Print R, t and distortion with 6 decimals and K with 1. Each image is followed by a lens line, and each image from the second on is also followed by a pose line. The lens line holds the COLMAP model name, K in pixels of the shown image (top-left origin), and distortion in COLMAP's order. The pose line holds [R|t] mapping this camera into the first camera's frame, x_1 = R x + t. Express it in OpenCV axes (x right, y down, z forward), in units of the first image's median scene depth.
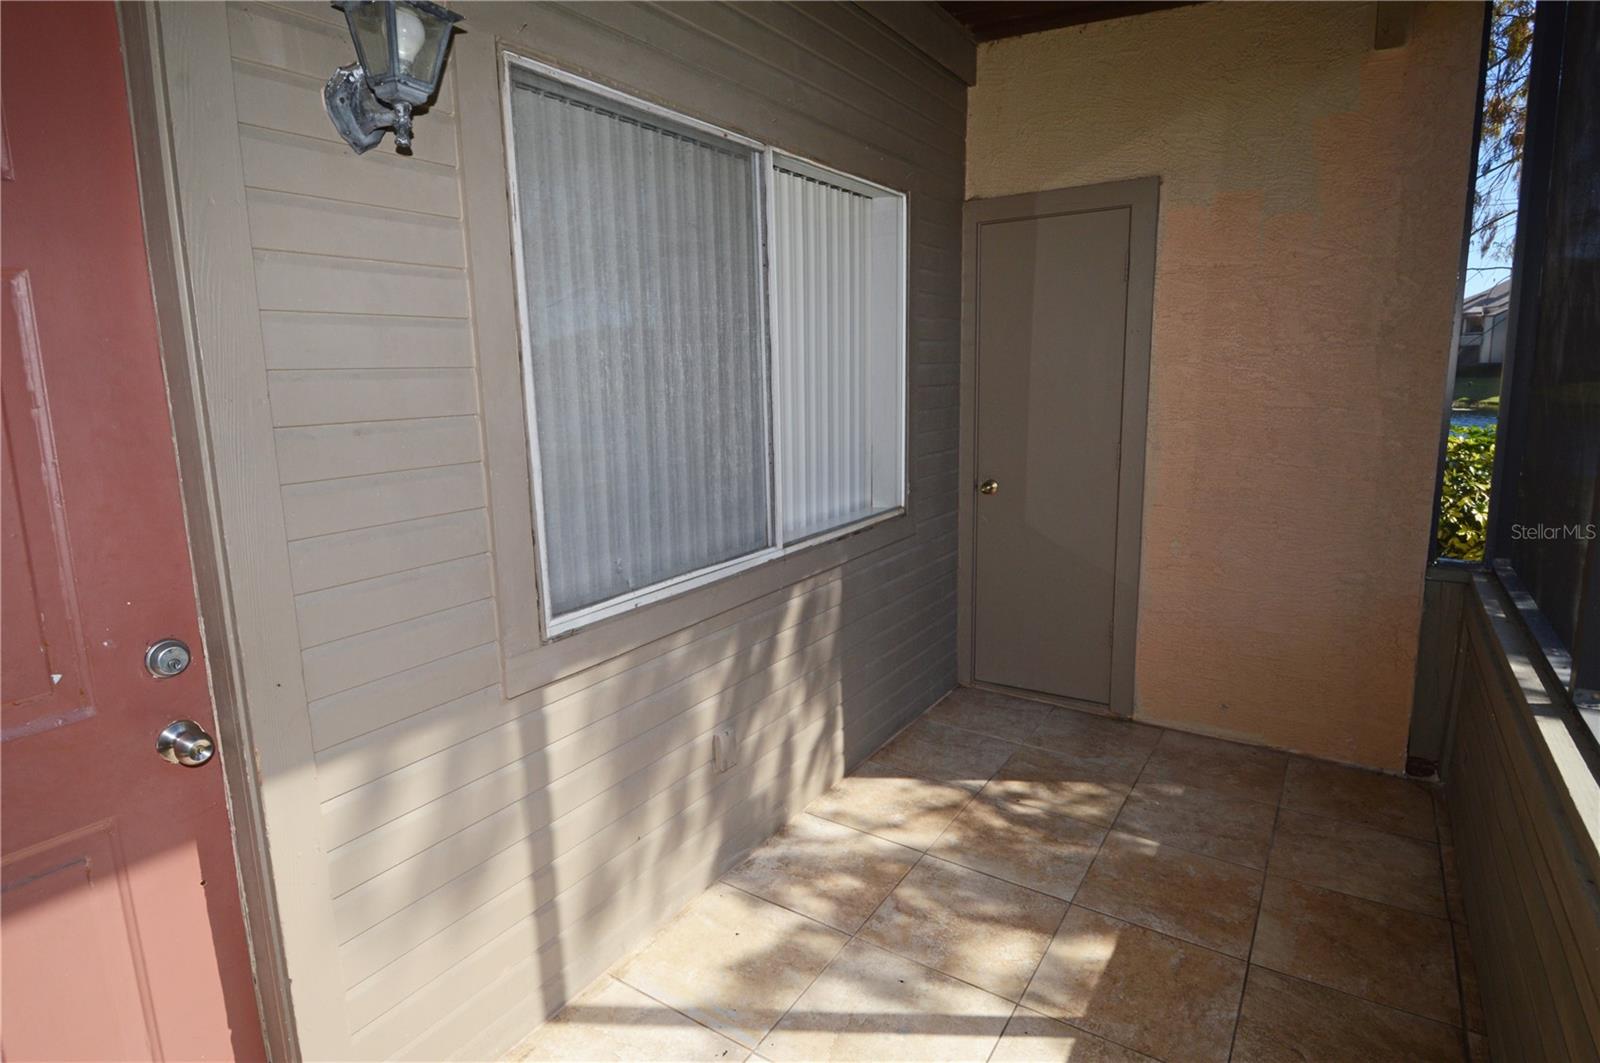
lens RADIAL K [[848.4, 0, 809.5], [0, 848.4, 526.7], [0, 0, 1]] dist [0.003240, -0.024862]
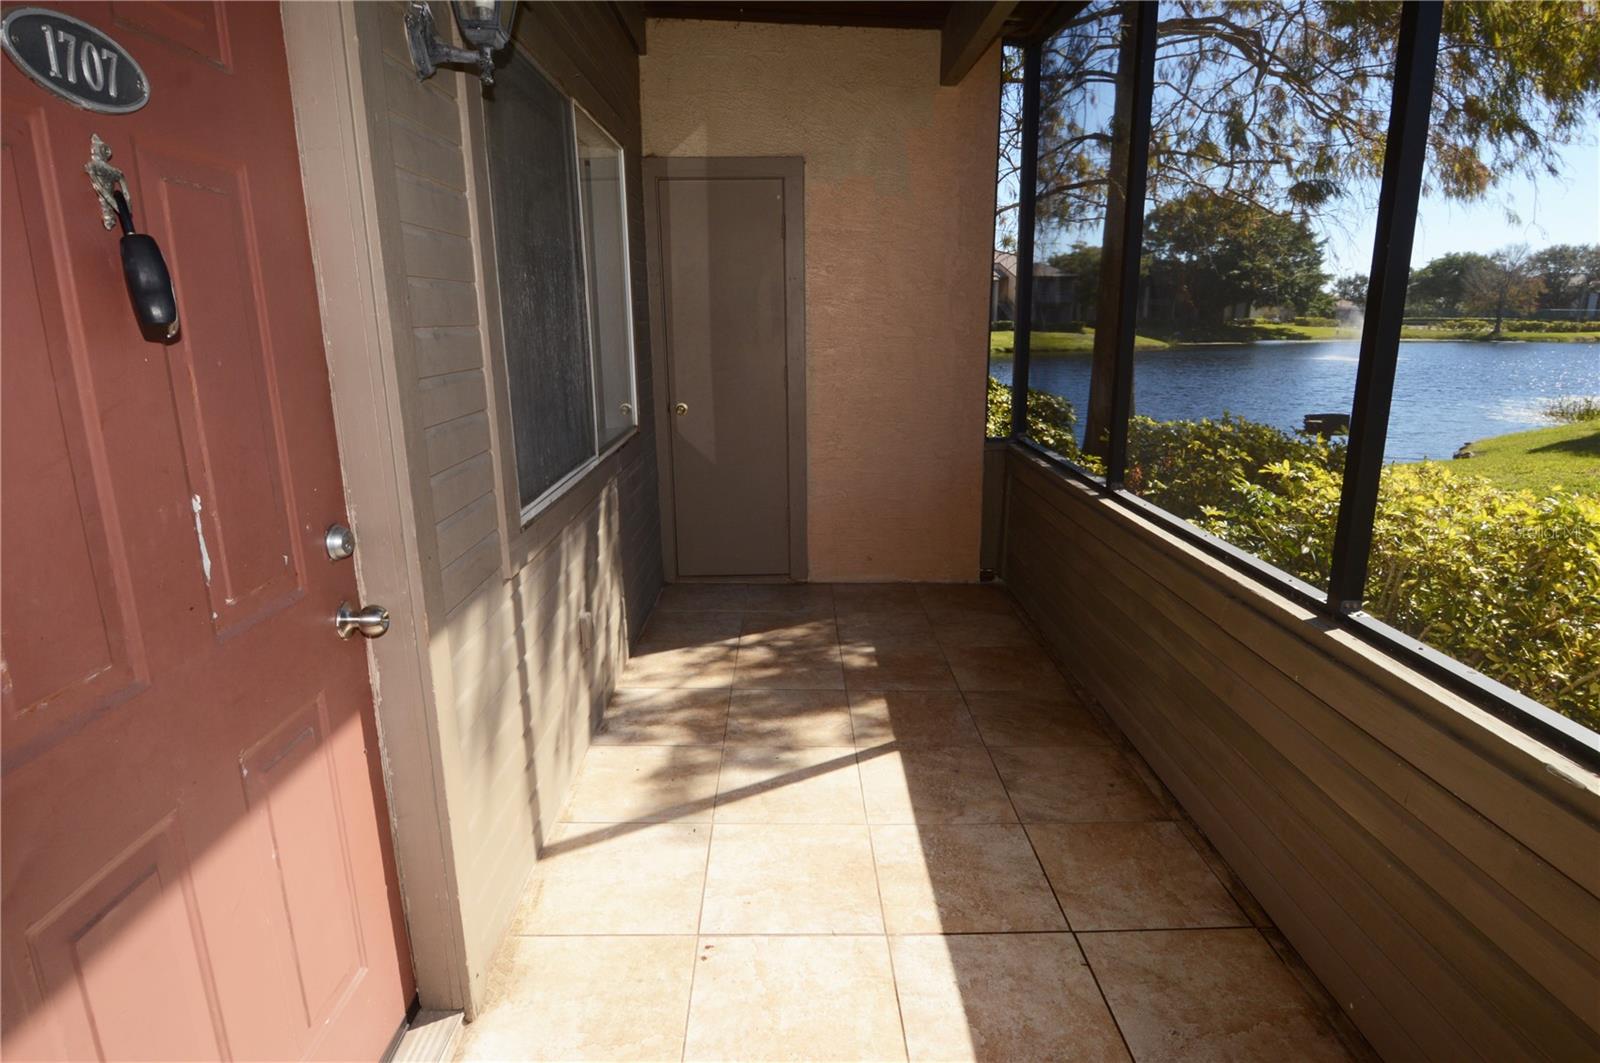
lens RADIAL K [[845.9, 0, 800.0], [0, 845.9, 531.5], [0, 0, 1]] dist [0.013718, -0.016812]
pose [[0.837177, -0.123085, 0.532903, -0.391459], [0.092349, 0.992170, 0.084085, 0.049963], [-0.539080, -0.021181, 0.841988, -0.111832]]
